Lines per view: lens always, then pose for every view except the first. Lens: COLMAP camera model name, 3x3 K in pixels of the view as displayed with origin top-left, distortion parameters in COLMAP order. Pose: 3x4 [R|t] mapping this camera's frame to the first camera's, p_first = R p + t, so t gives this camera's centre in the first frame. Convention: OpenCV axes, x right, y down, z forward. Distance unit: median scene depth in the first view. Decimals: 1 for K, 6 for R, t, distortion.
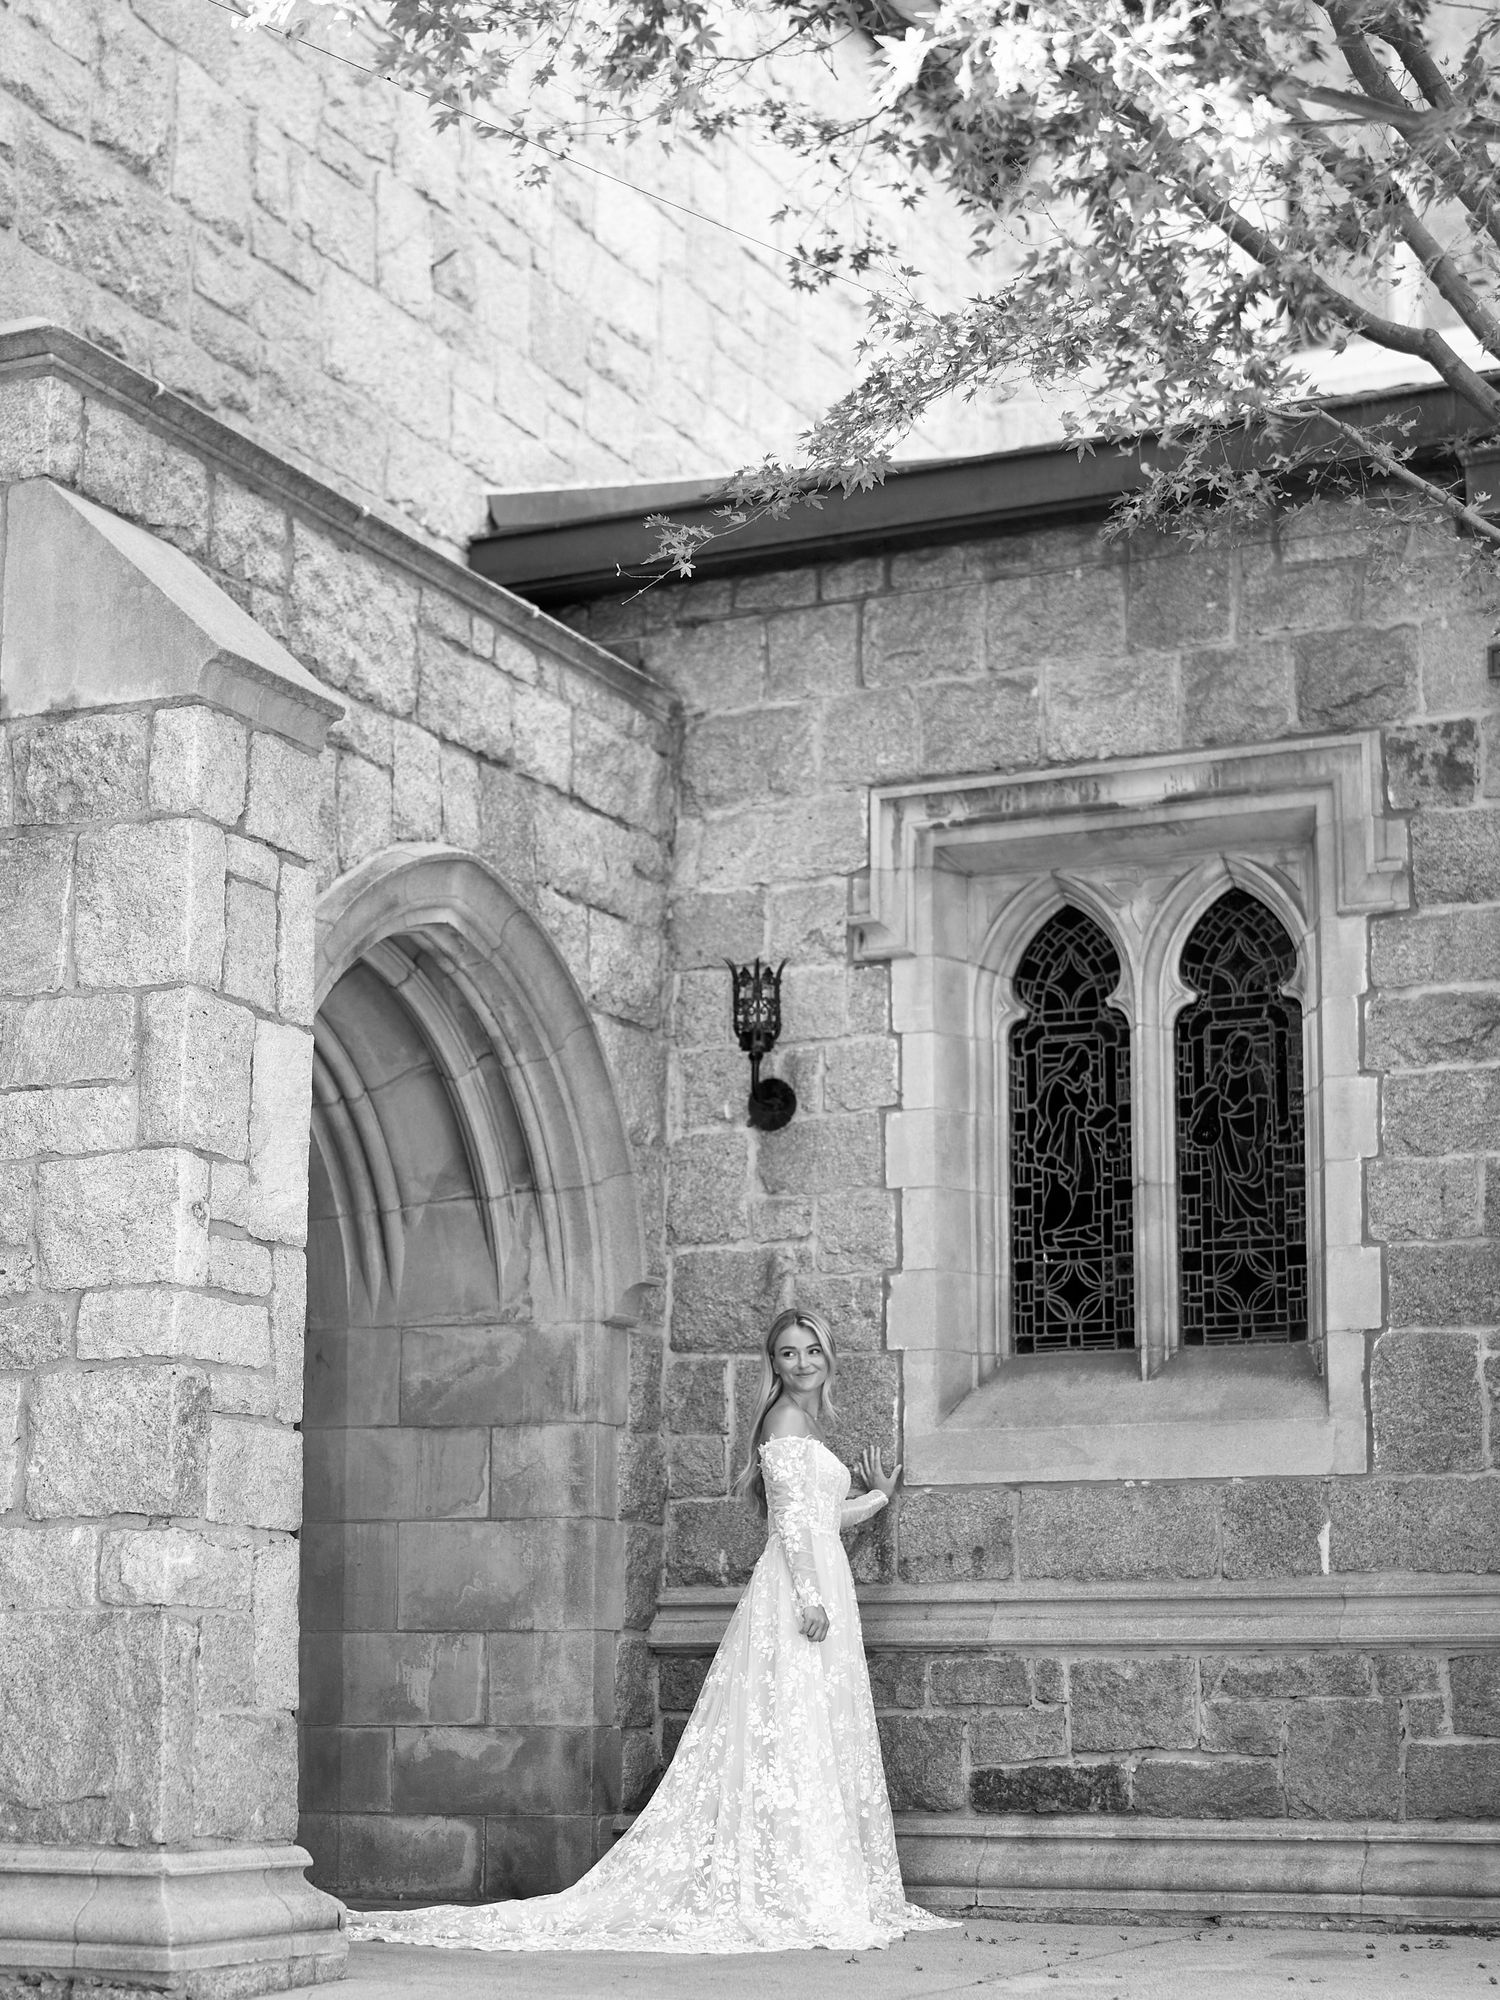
lens RADIAL K [[3395.0, 0, 752.5], [0, 3395.0, 1158.9], [0, 0, 1]] dist [-0.042392, 0.141299]
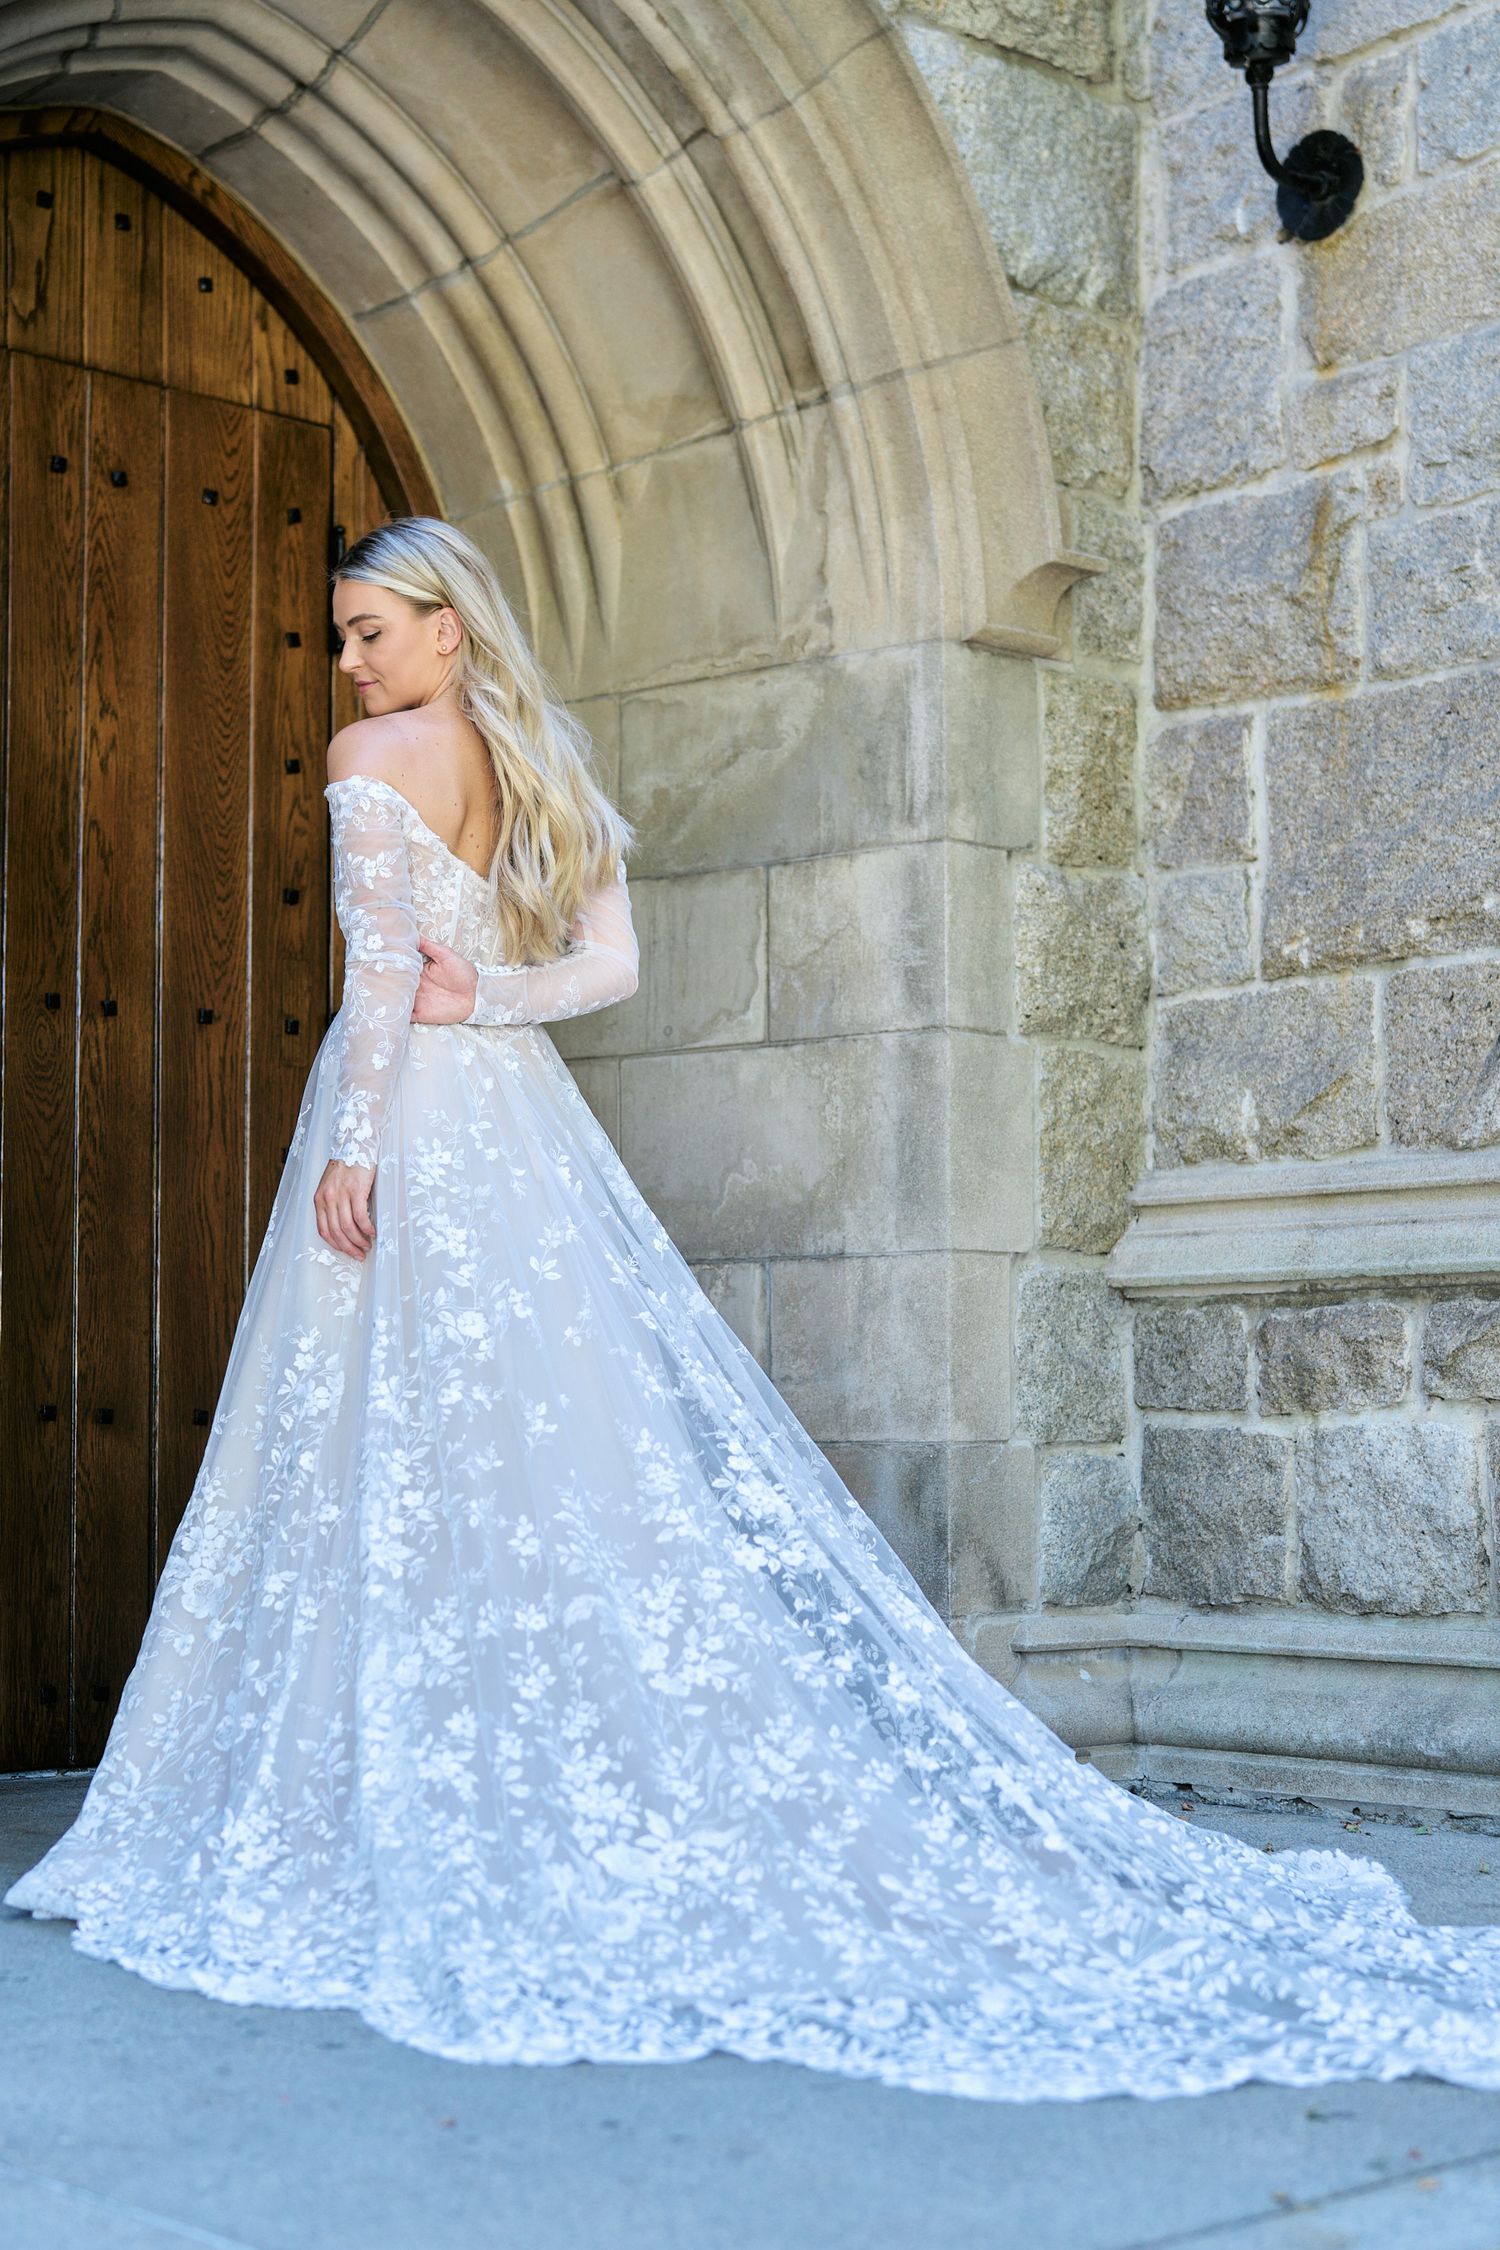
lens RADIAL K [[3342.1, 0, 748.9], [0, 3342.1, 1160.1], [0, 0, 1]] dist [-0.037956, 0.213801]
pose [[0.924909, -0.034531, -0.378618, 0.111212], [0.066213, 0.995278, 0.070975, 0.087554], [0.374379, -0.090715, 0.922828, 0.529112]]
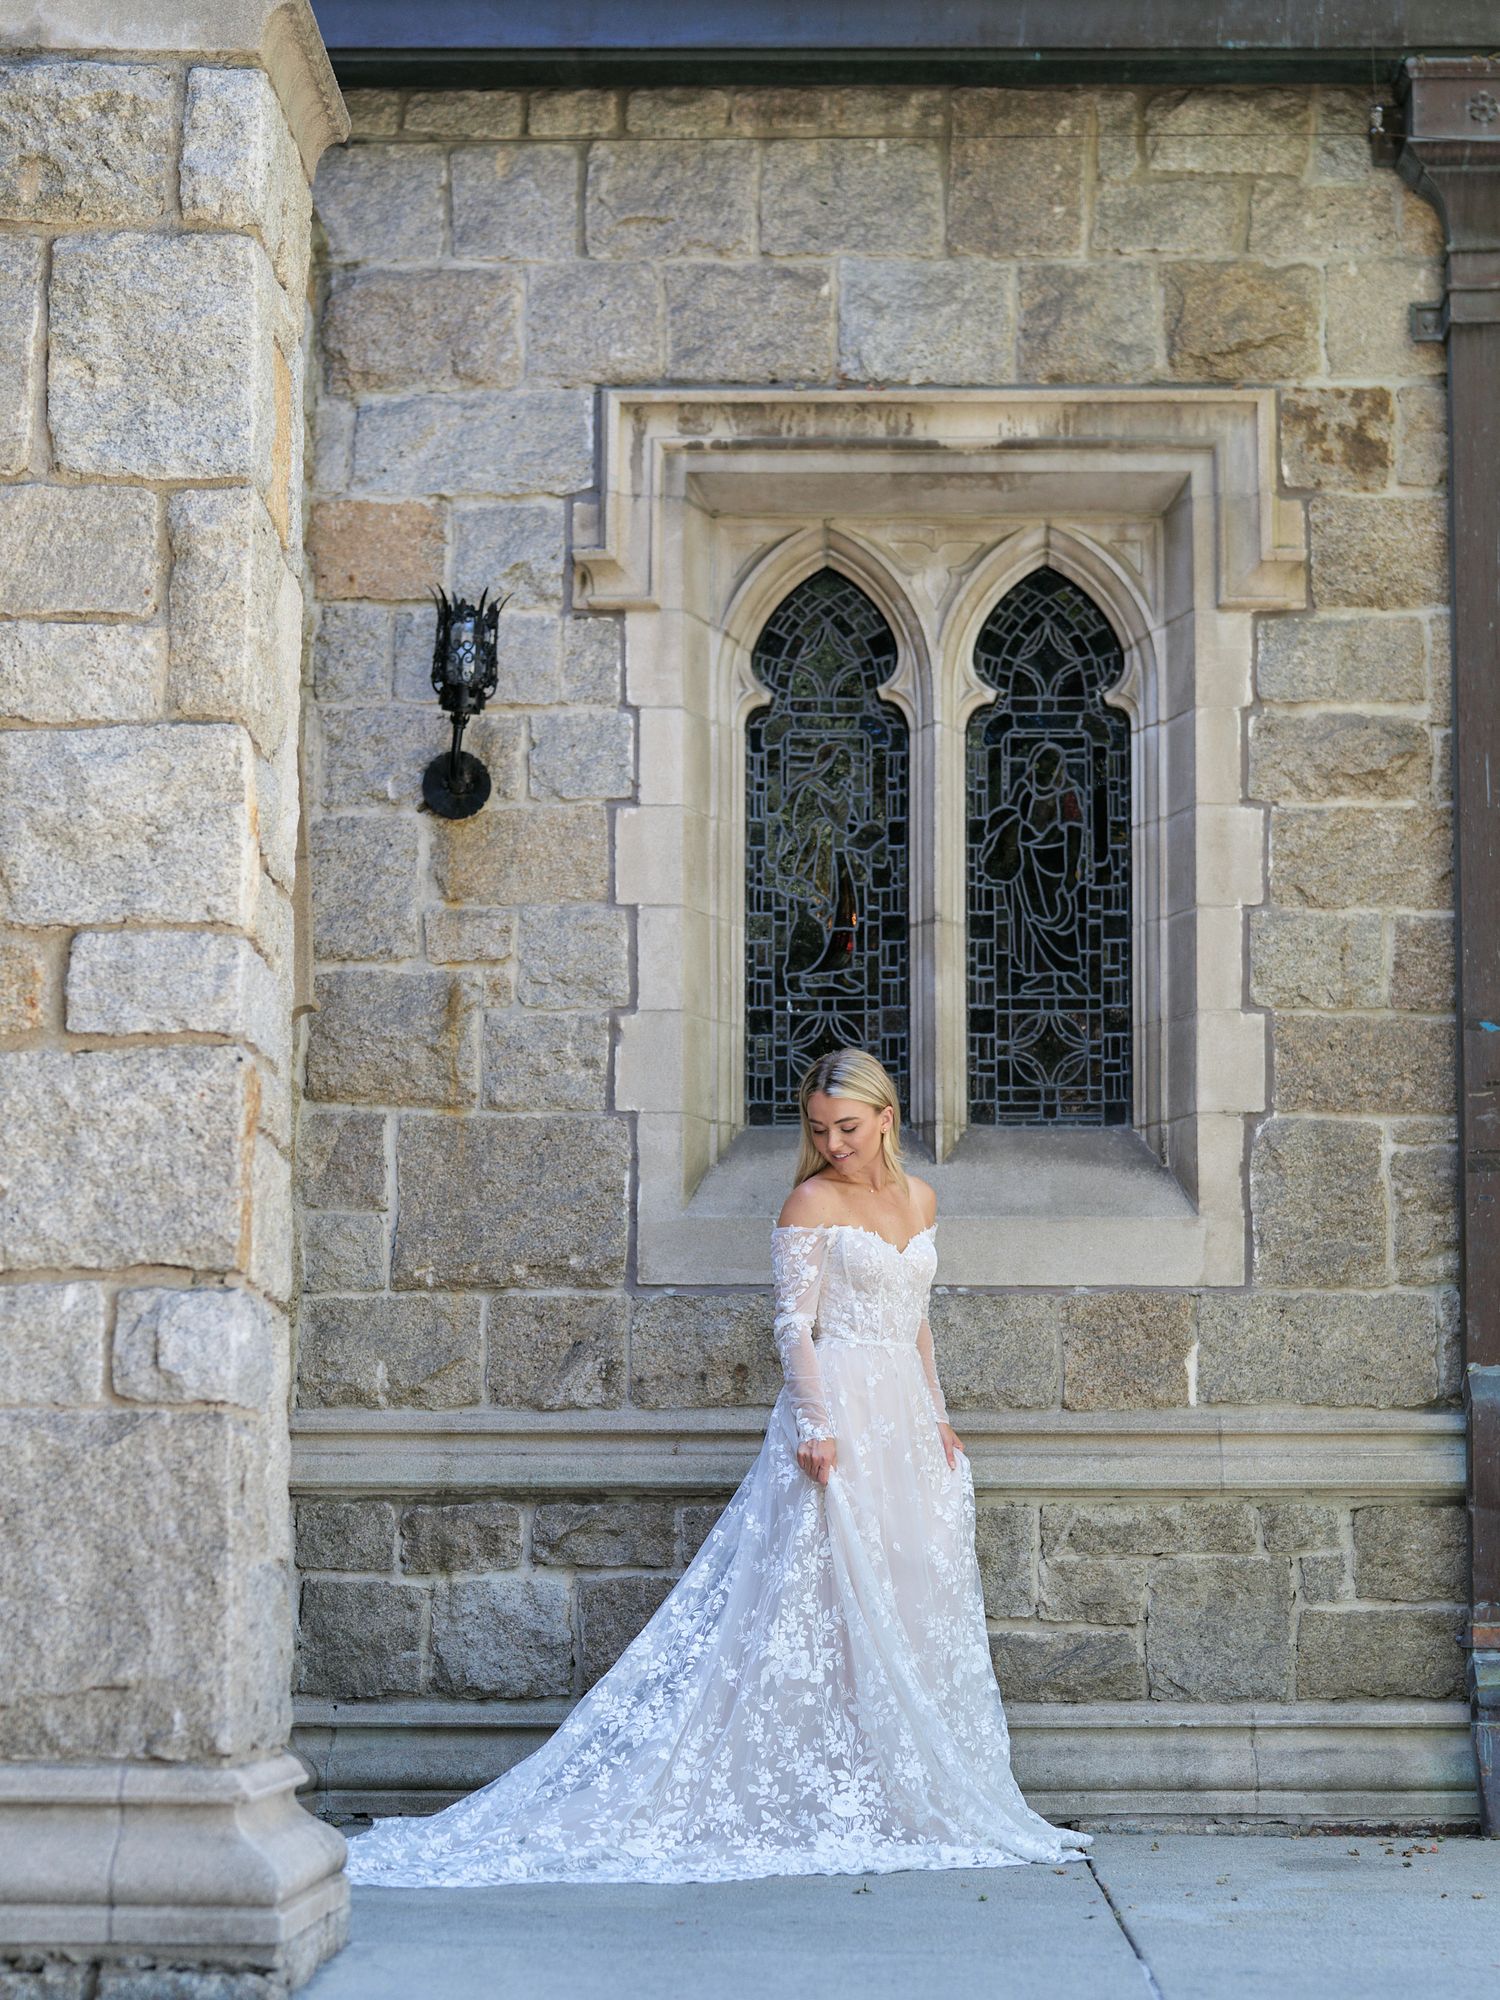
lens RADIAL K [[3671.2, 0, 751.1], [0, 3671.2, 1206.0], [0, 0, 1]] dist [-0.036718, 0.178898]
pose [[0.913975, 0.042535, 0.403534, -0.273161], [-0.065469, 0.996919, 0.043202, 0.039980], [-0.400454, -0.065905, 0.913944, 0.217398]]
